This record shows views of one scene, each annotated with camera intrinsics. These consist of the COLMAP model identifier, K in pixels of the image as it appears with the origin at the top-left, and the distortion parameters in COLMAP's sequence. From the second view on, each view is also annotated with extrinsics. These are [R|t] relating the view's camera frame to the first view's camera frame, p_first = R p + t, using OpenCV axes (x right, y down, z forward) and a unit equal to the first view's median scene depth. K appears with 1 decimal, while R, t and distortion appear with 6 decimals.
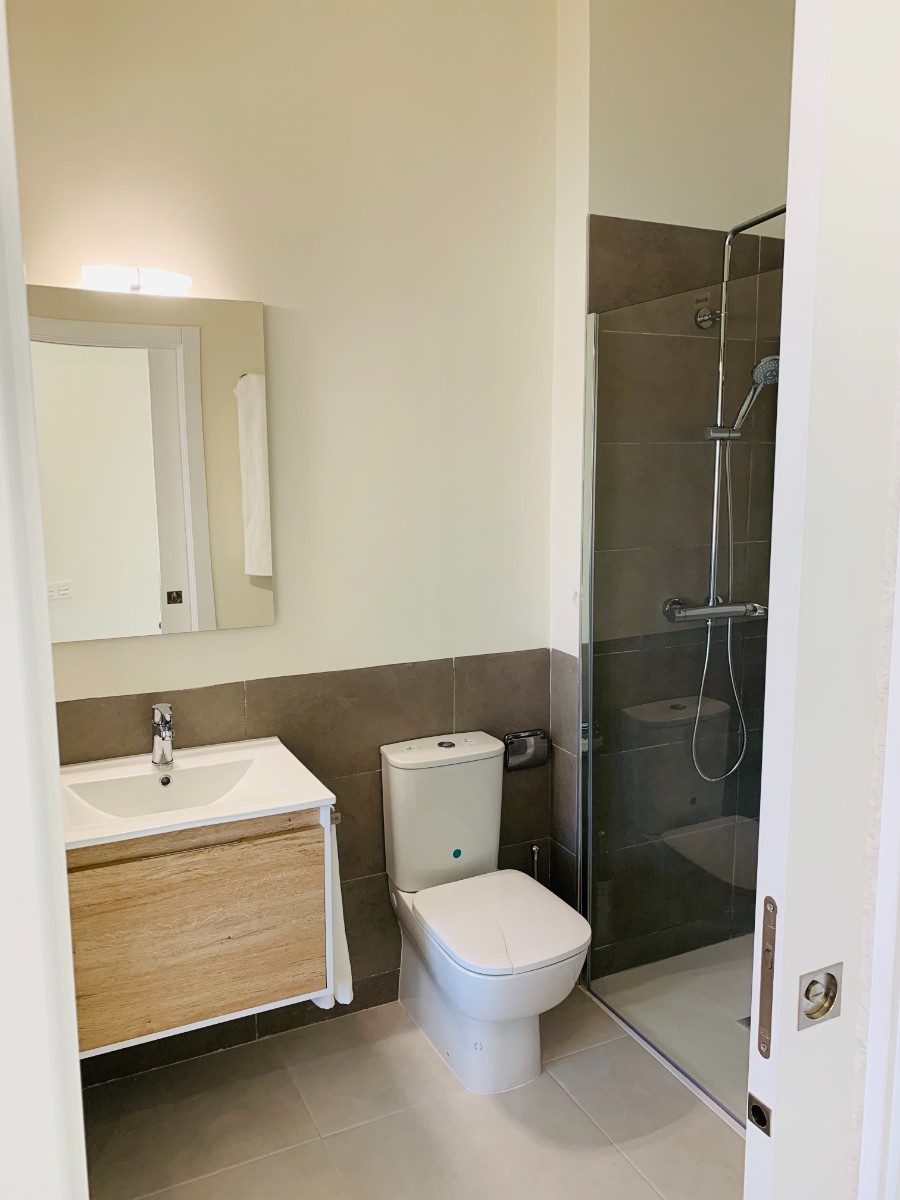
lens RADIAL K [[908.8, 0, 450.0], [0, 908.8, 600.0], [0, 0, 1]] dist [0.063441, -0.090424]
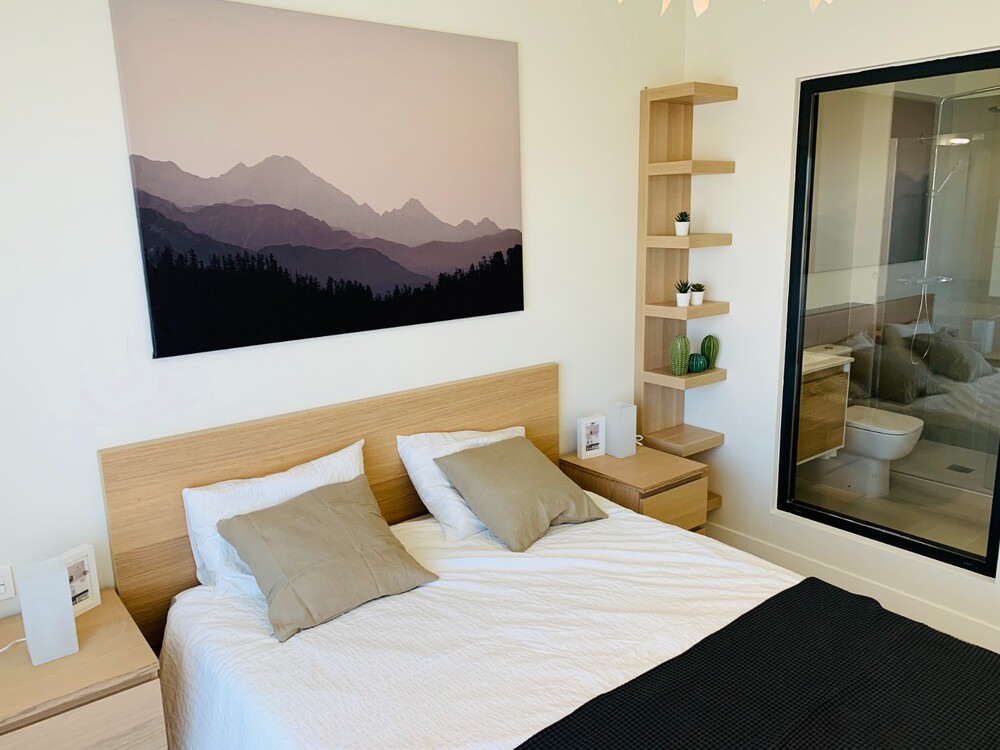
lens RADIAL K [[757.3, 0, 494.2], [0, 757.3, 369.7], [0, 0, 1]] dist [0.063441, -0.090424]
pose [[0.978144, -0.064176, 0.197775, -1.144401], [0.053162, 0.996751, 0.060514, 0.065017], [-0.201016, -0.048677, 0.978378, -0.577463]]
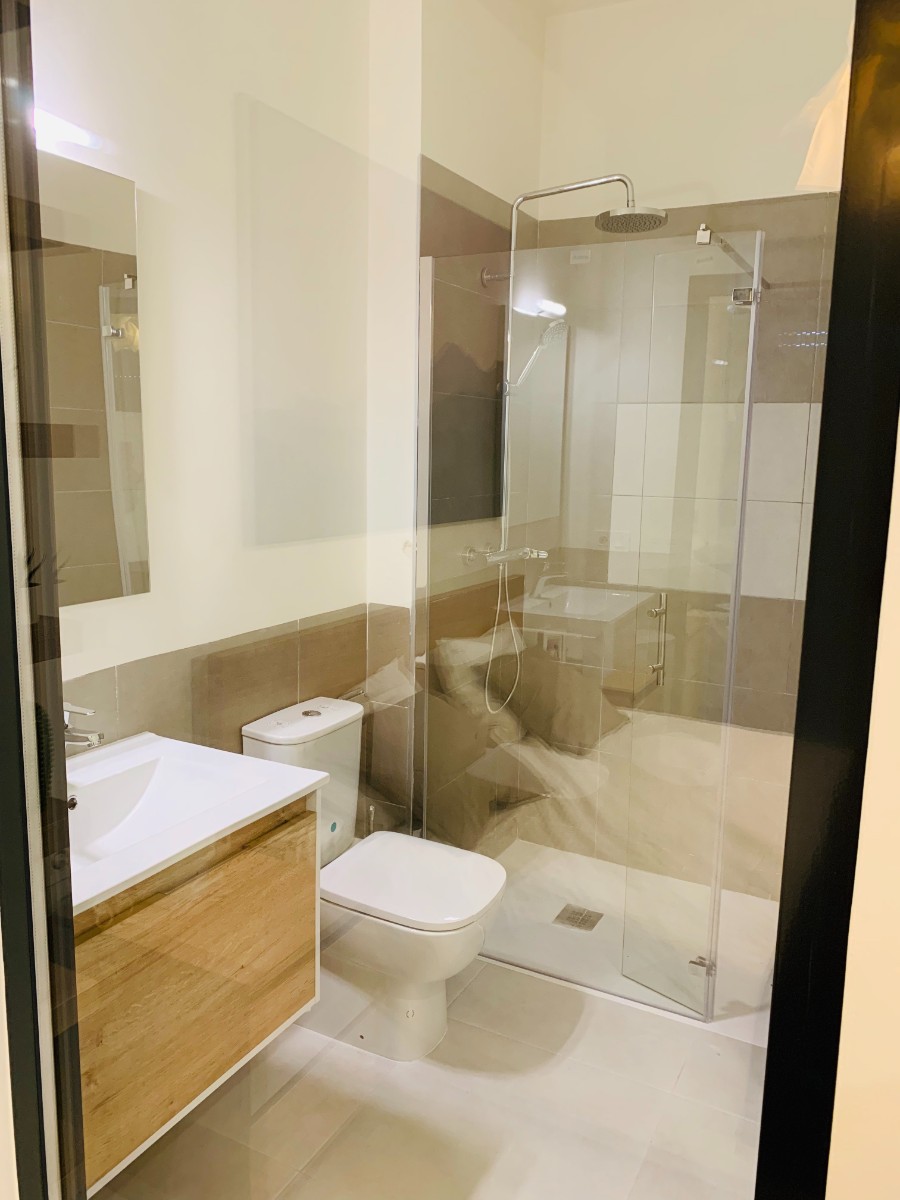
lens RADIAL K [[908.8, 0, 450.0], [0, 908.8, 600.0], [0, 0, 1]] dist [0.063441, -0.090424]
pose [[0.808908, -0.075607, 0.583054, -0.432875], [0.064407, 0.997124, 0.039944, 0.019148], [-0.584397, 0.005242, 0.811451, 0.186156]]
